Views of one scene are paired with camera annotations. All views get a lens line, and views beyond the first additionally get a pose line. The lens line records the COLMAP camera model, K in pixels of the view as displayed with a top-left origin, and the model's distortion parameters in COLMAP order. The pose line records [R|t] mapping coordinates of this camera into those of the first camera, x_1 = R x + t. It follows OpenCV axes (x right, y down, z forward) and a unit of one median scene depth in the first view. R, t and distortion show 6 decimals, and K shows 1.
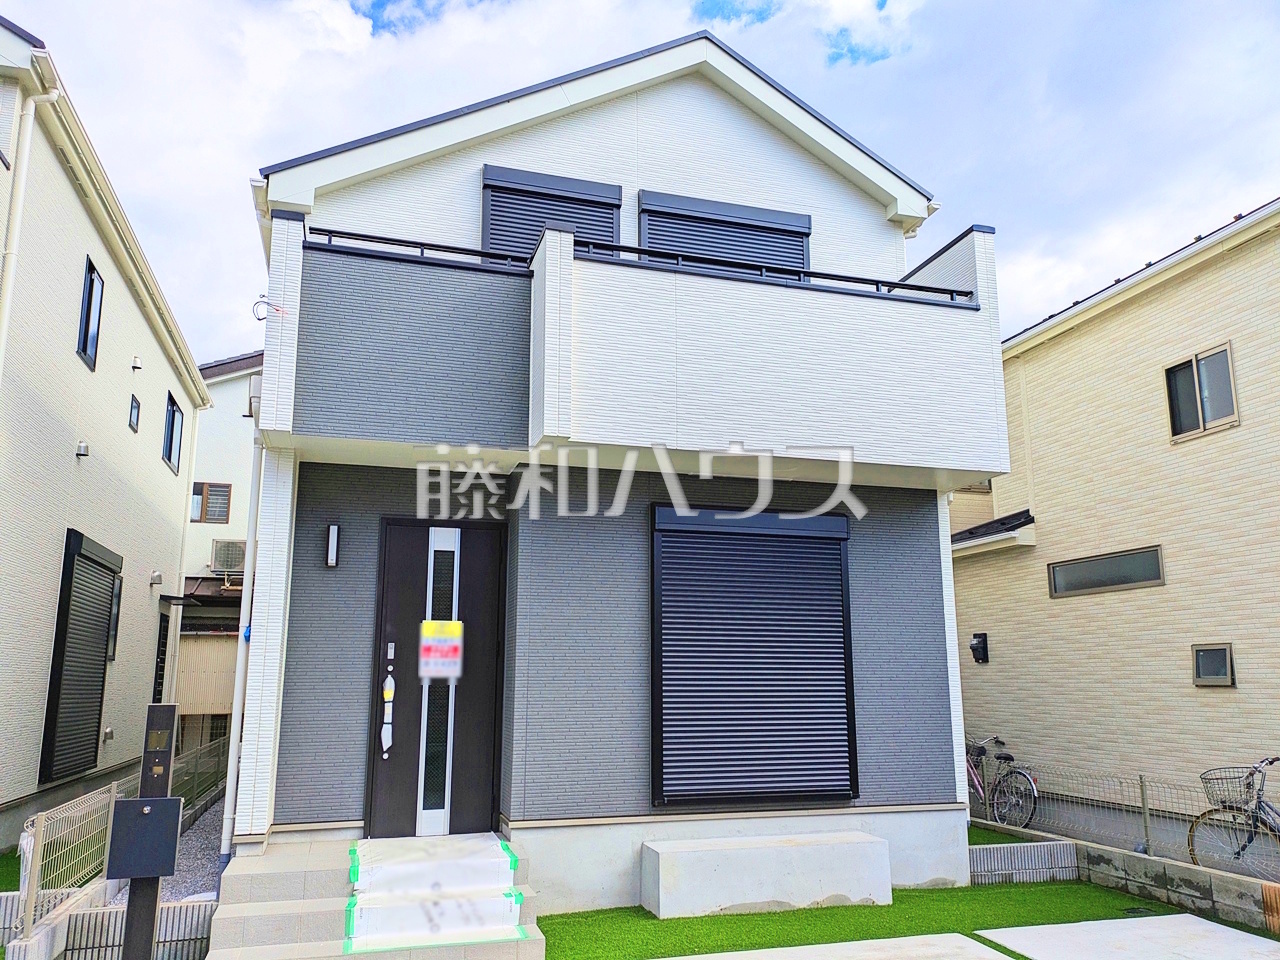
lens RADIAL K [[957.8, 0, 643.1], [0, 957.8, 497.2], [0, 0, 1]] dist [0.022170, -0.005114]
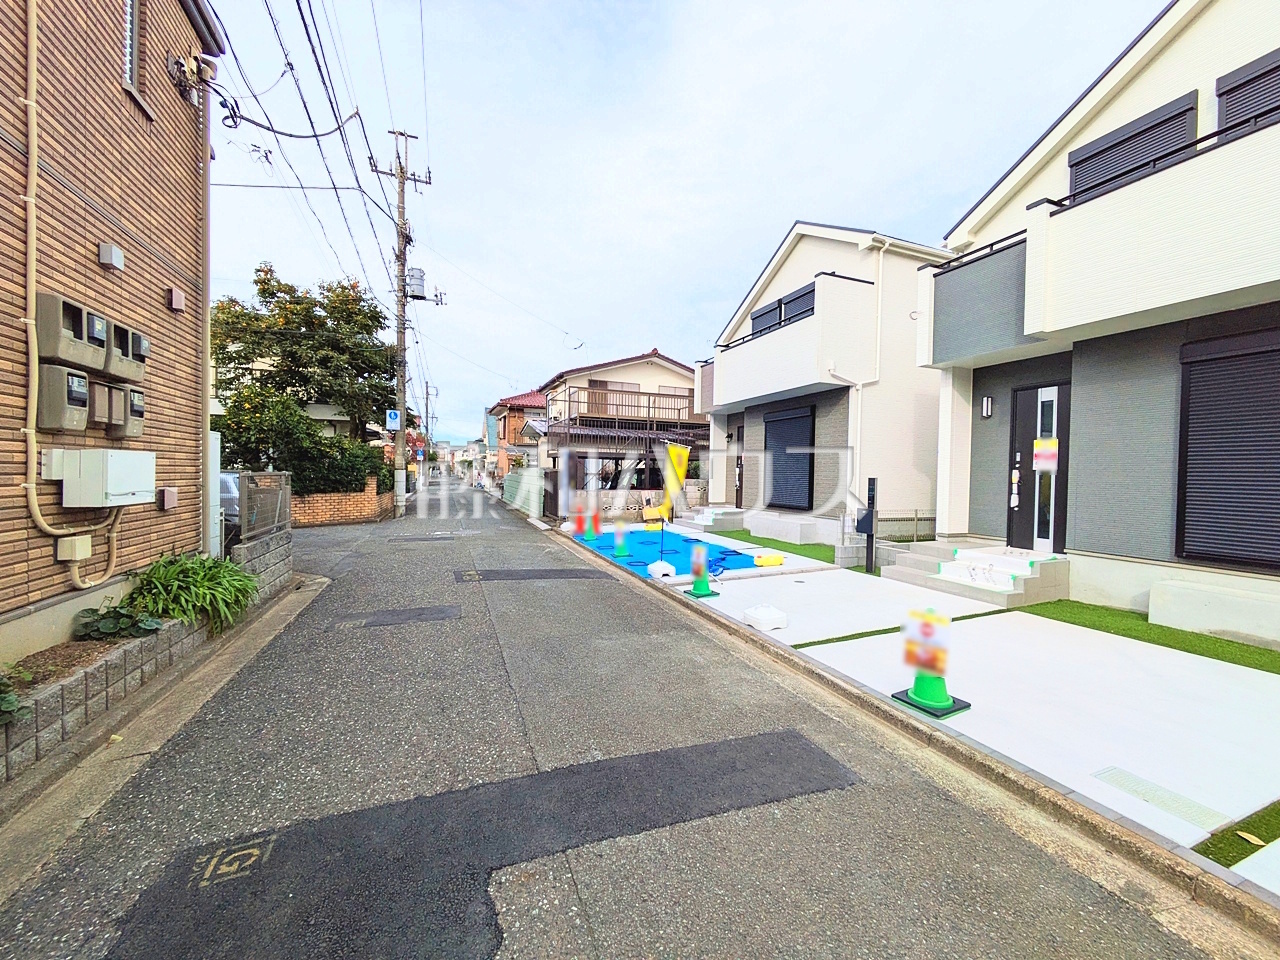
lens RADIAL K [[506.1, 0, 633.0], [0, 506.1, 479.0], [0, 0, 1]] dist [-0.000839, 0.001776]
pose [[0.065234, 0.012359, -0.997793, 0.633968], [0.173014, 0.984639, 0.023508, 0.040392], [0.982757, -0.174166, 0.062094, 0.143070]]
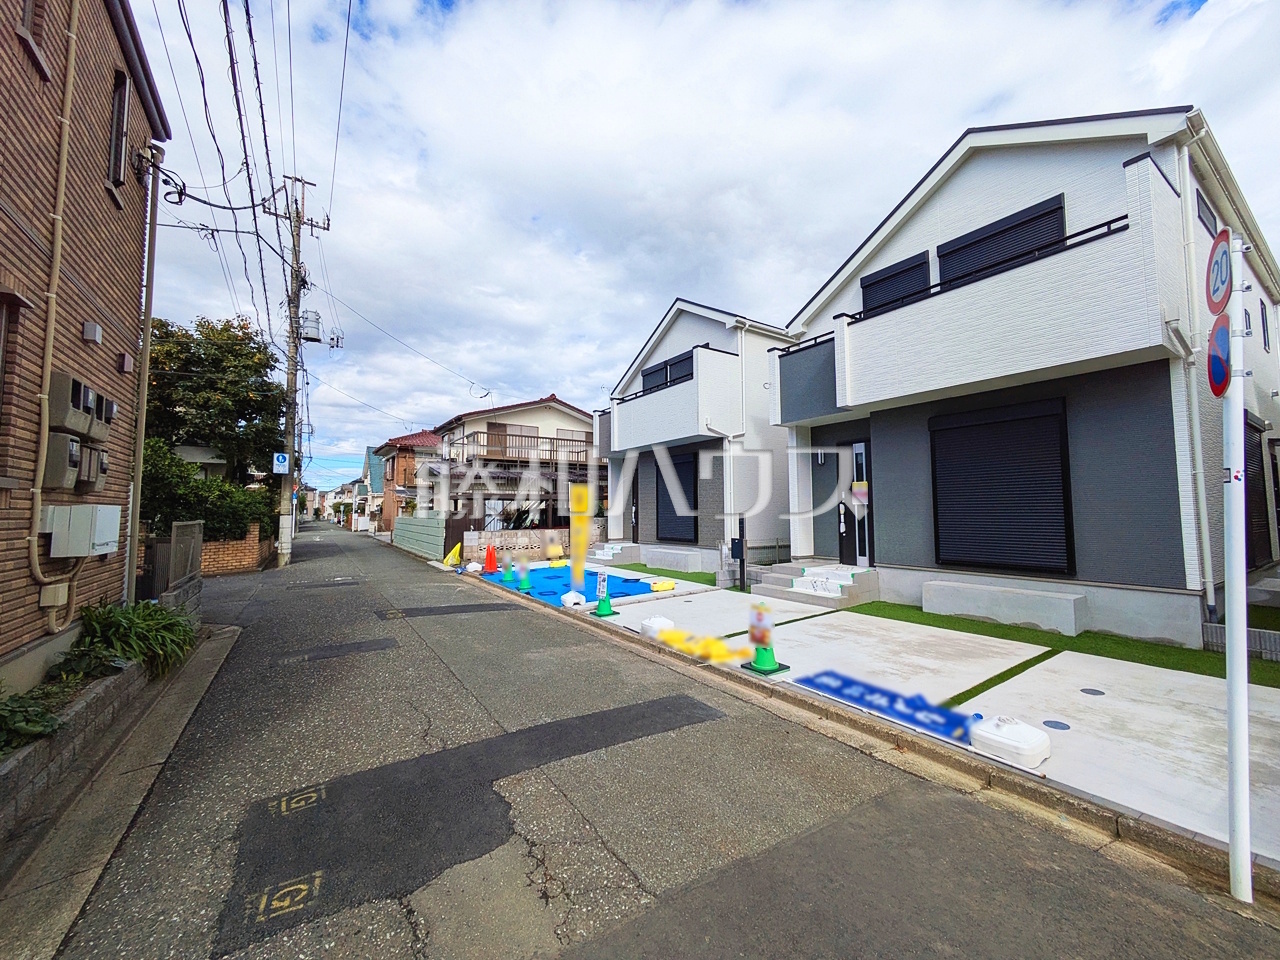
lens RADIAL K [[506.1, 0, 639.1], [0, 506.1, 478.4], [0, 0, 1]] dist [-0.000839, 0.001776]
pose [[0.281197, -0.065484, -0.957413, 0.788094], [0.187564, 0.982178, -0.012090, 0.027525], [0.941142, -0.176177, 0.288468, 0.091317]]
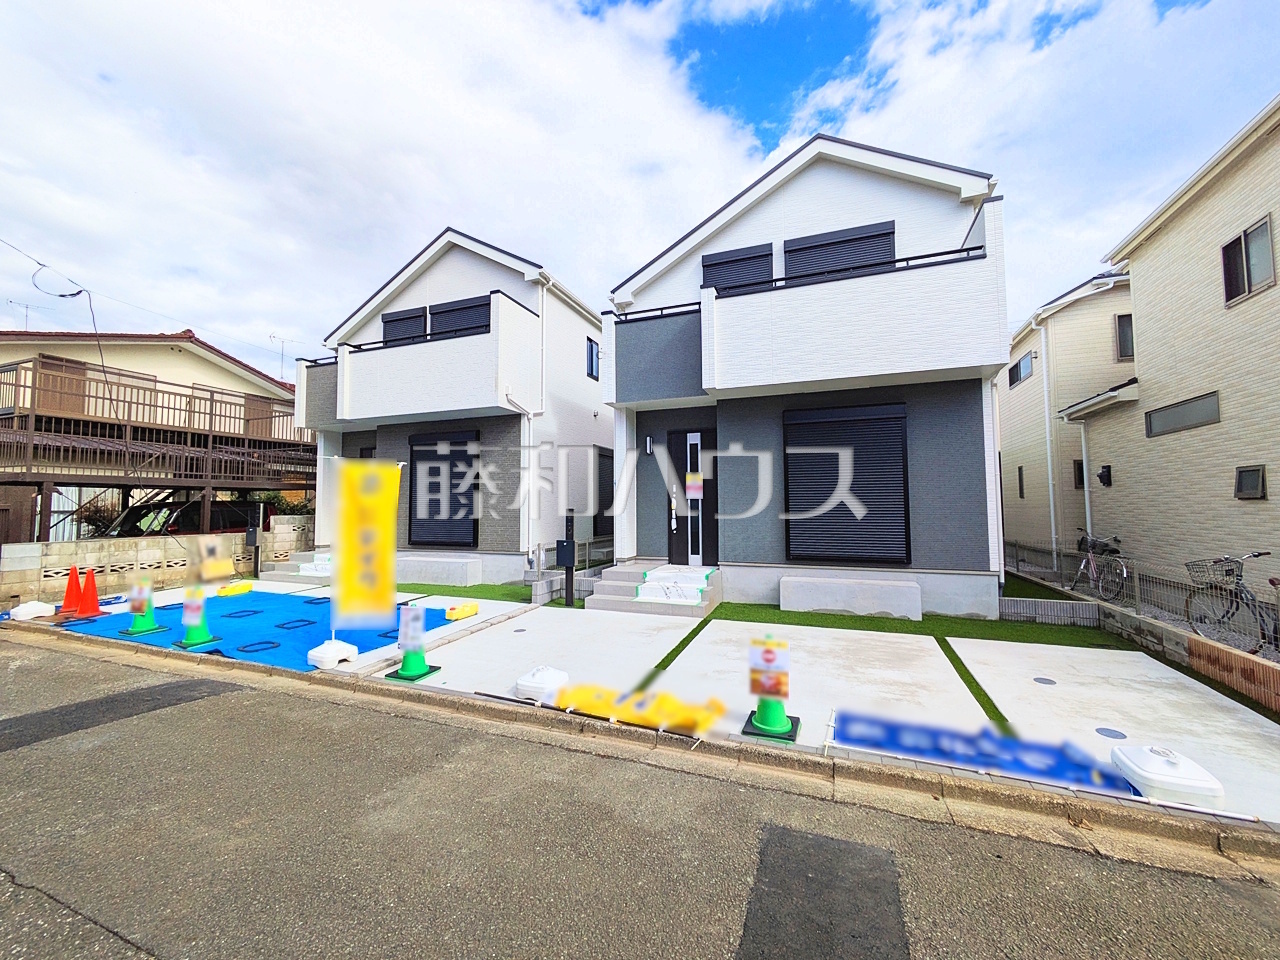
lens RADIAL K [[506.1, 0, 640.8], [0, 506.1, 480.2], [0, 0, 1]] dist [-0.000839, 0.001776]
pose [[0.785779, -0.034594, -0.617540, 0.389286], [0.121664, 0.987573, 0.099486, 0.007099], [0.606424, -0.153306, 0.780223, -0.009121]]
